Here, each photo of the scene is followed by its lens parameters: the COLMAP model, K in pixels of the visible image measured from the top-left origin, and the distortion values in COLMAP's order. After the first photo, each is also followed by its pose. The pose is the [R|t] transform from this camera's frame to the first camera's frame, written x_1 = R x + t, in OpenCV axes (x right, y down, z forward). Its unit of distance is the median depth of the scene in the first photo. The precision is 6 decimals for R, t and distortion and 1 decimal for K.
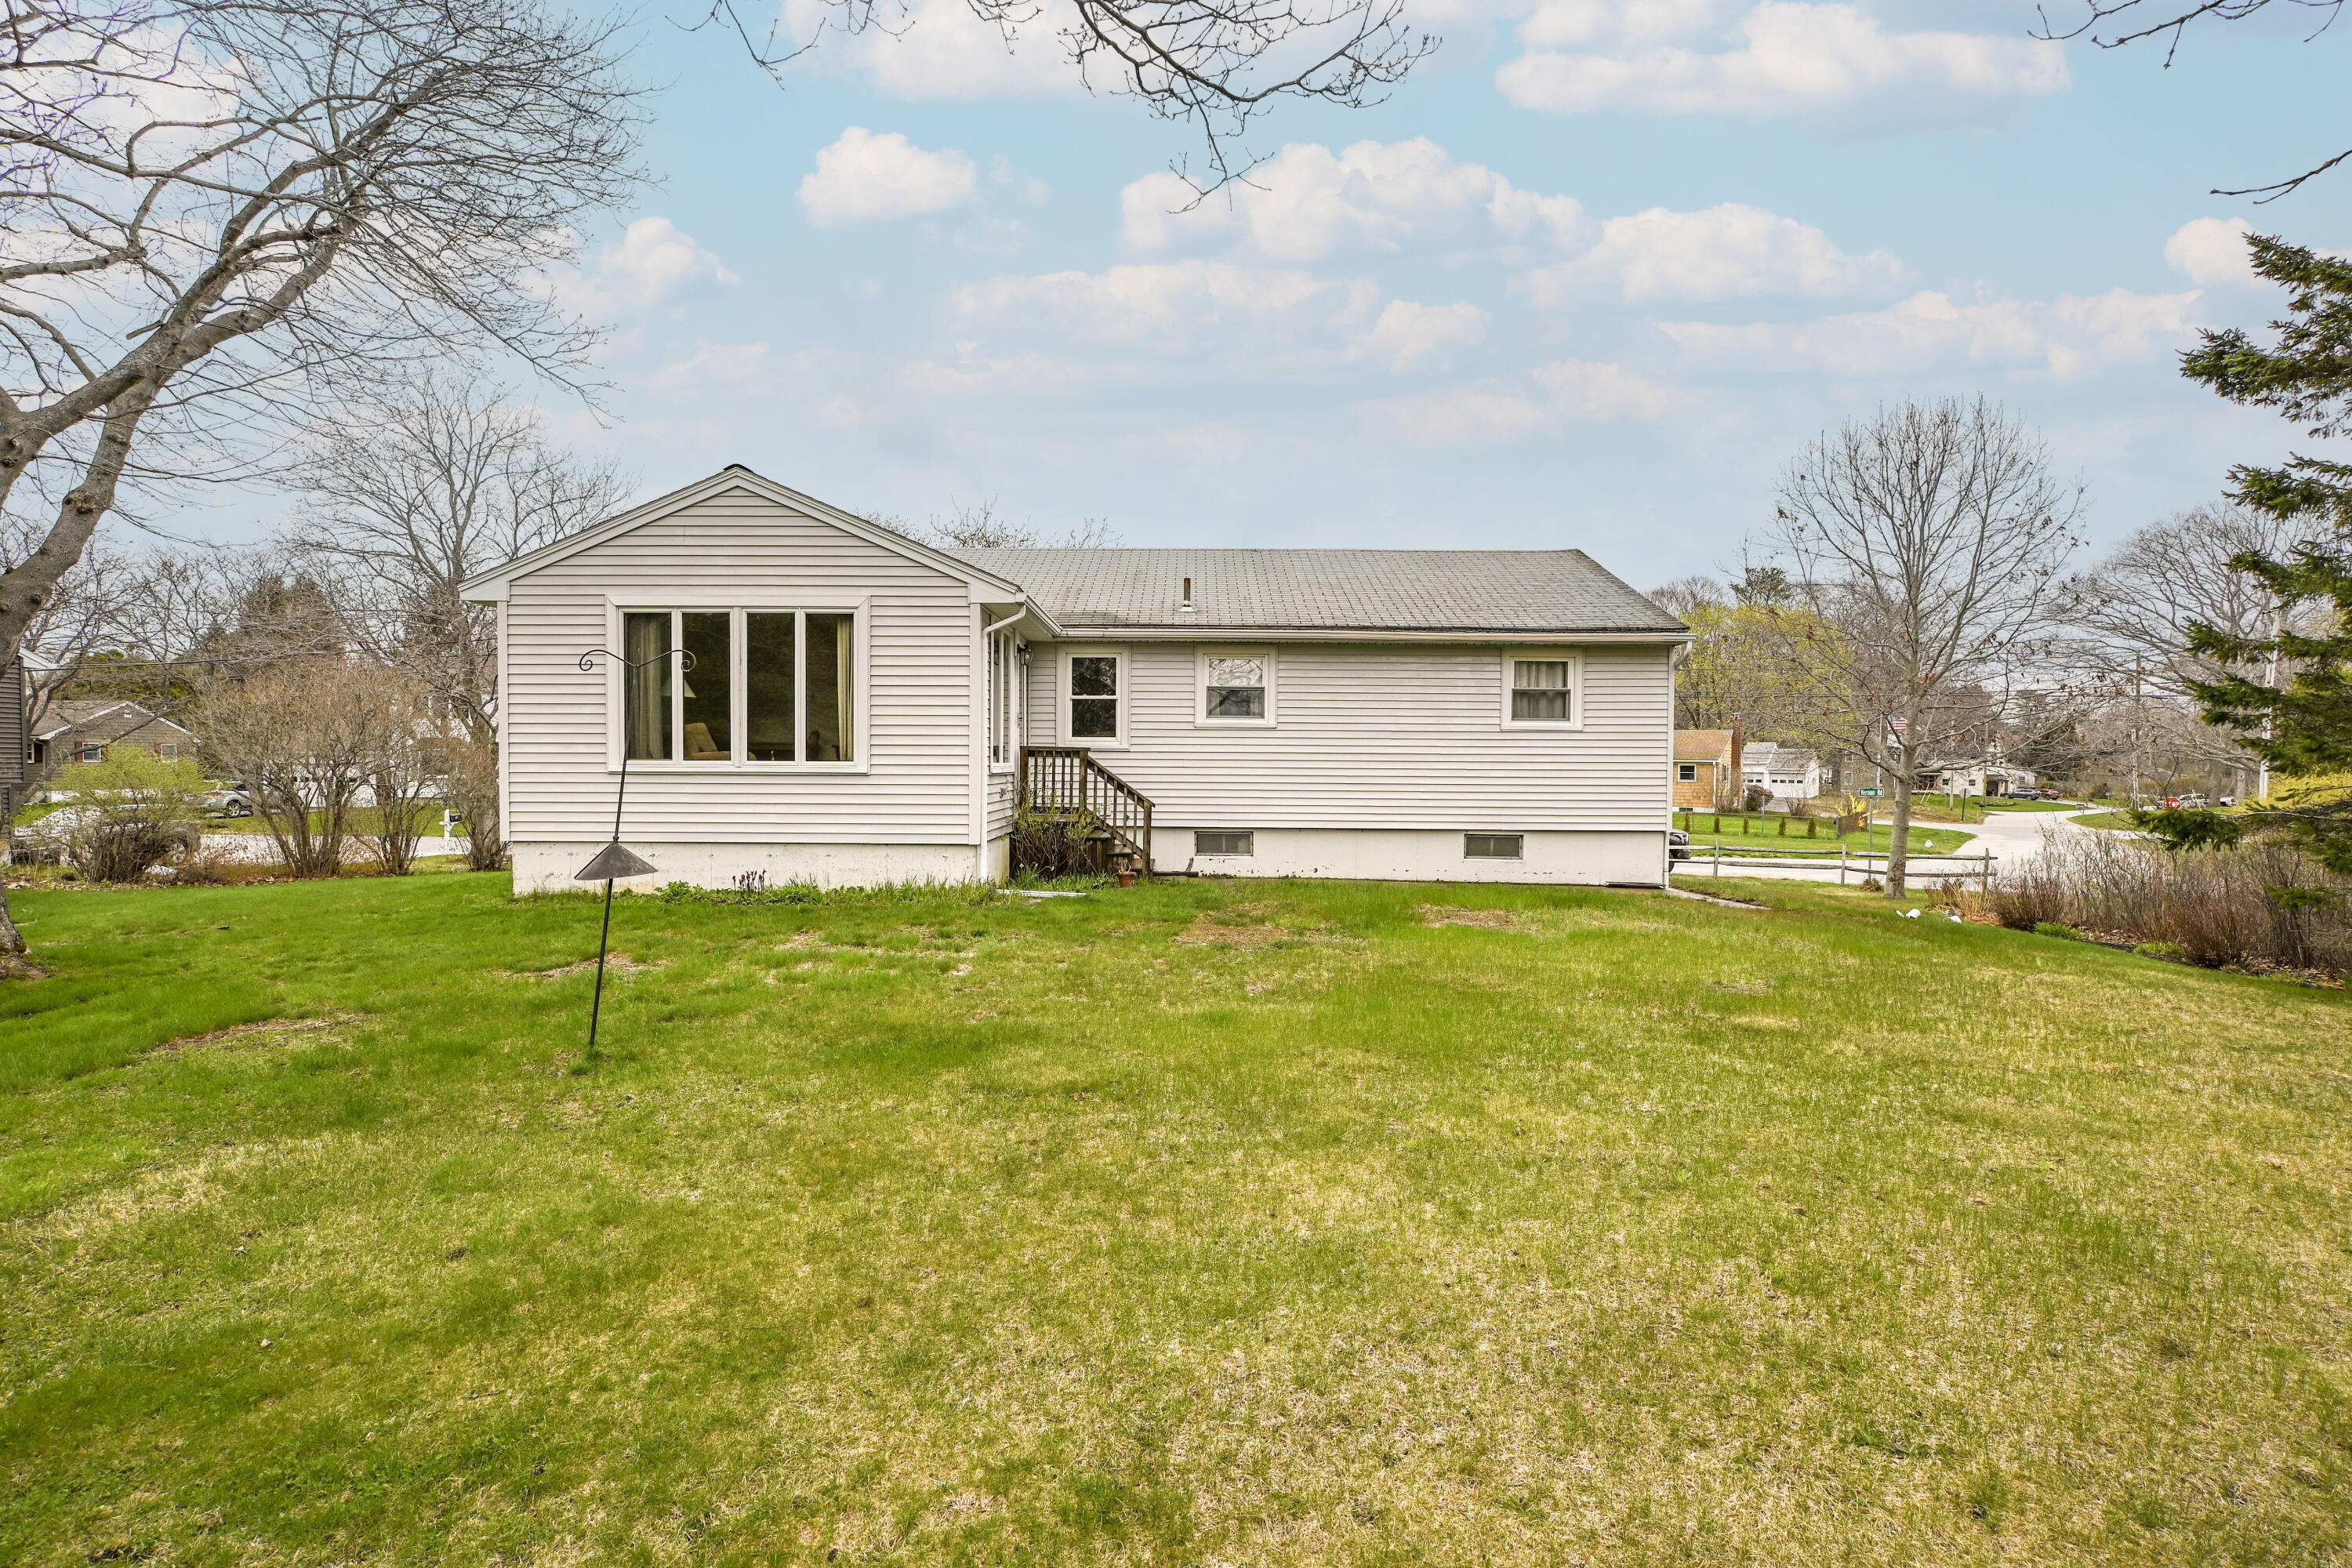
lens RADIAL K [[1188.5, 0, 1175.1], [0, 1188.5, 782.0], [0, 0, 1]] dist [-0.001771, 0.001679]
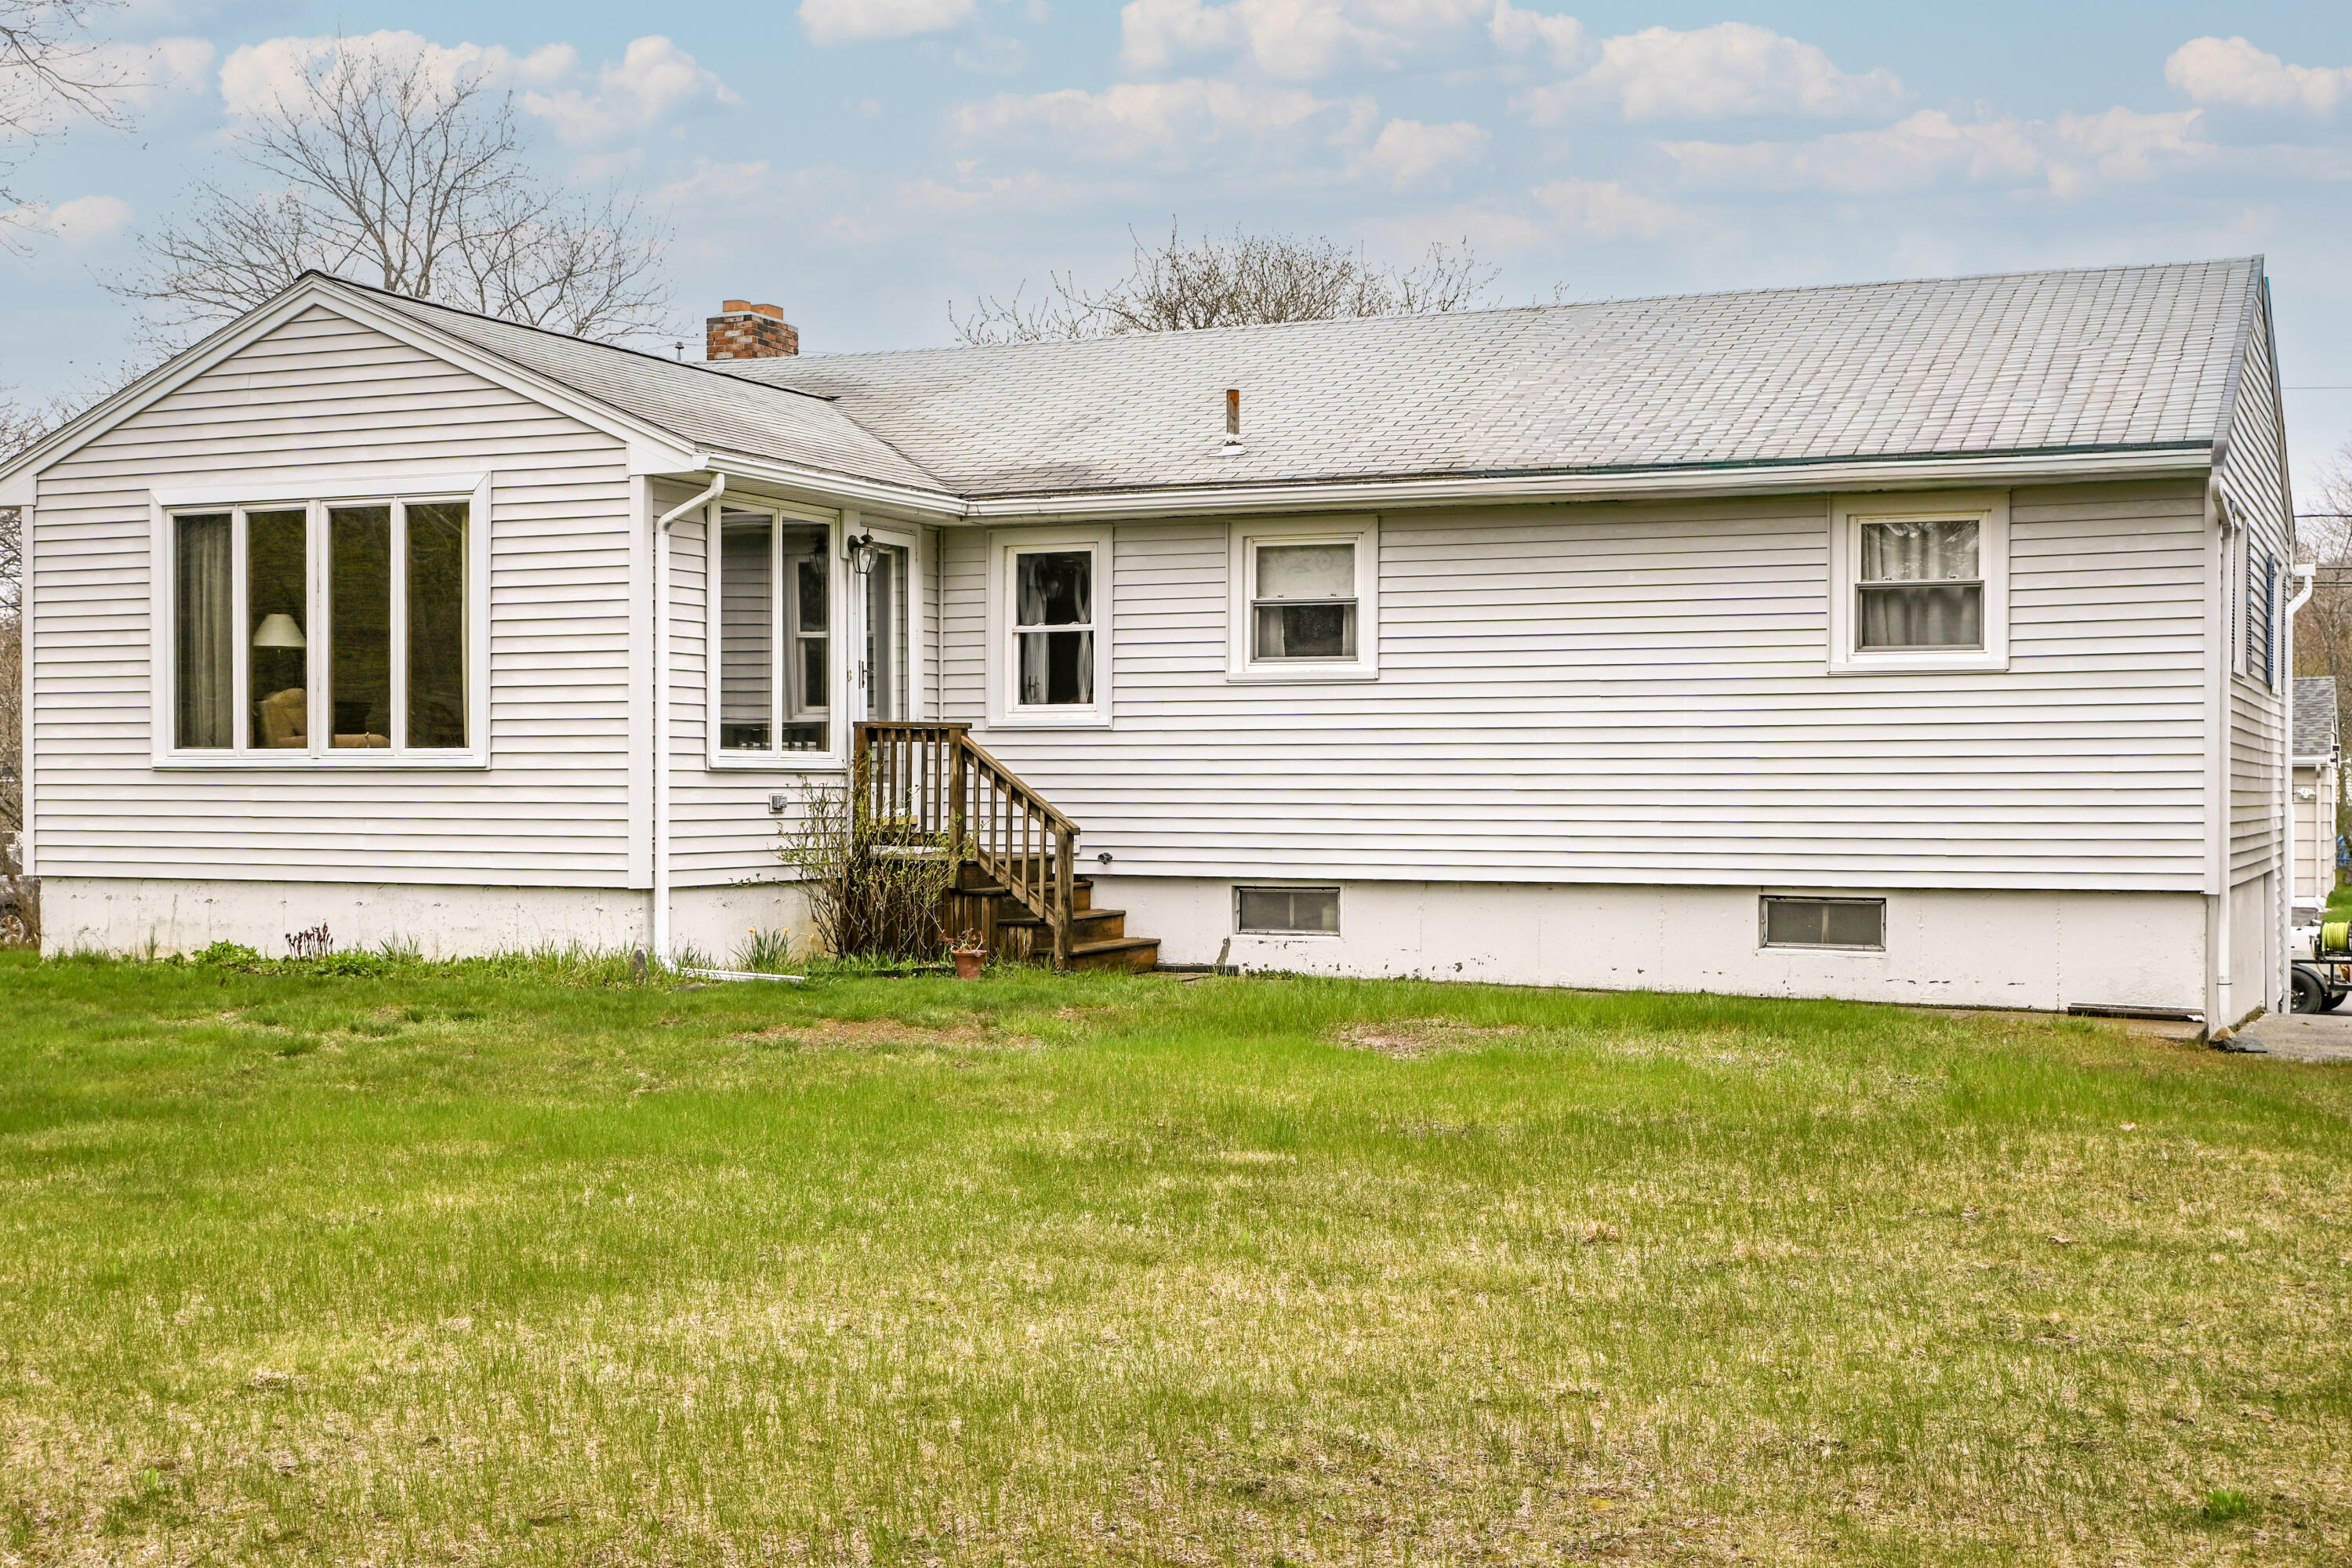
lens RADIAL K [[2979.8, 0, 1180.6], [0, 2979.8, 793.8], [0, 0, 1]] dist [0.020719, 0.000000]
pose [[0.912833, -0.005932, -0.408291, 0.523323], [-0.001565, 0.999836, -0.018026, 0.025449], [0.408331, 0.017094, 0.912674, -0.176840]]
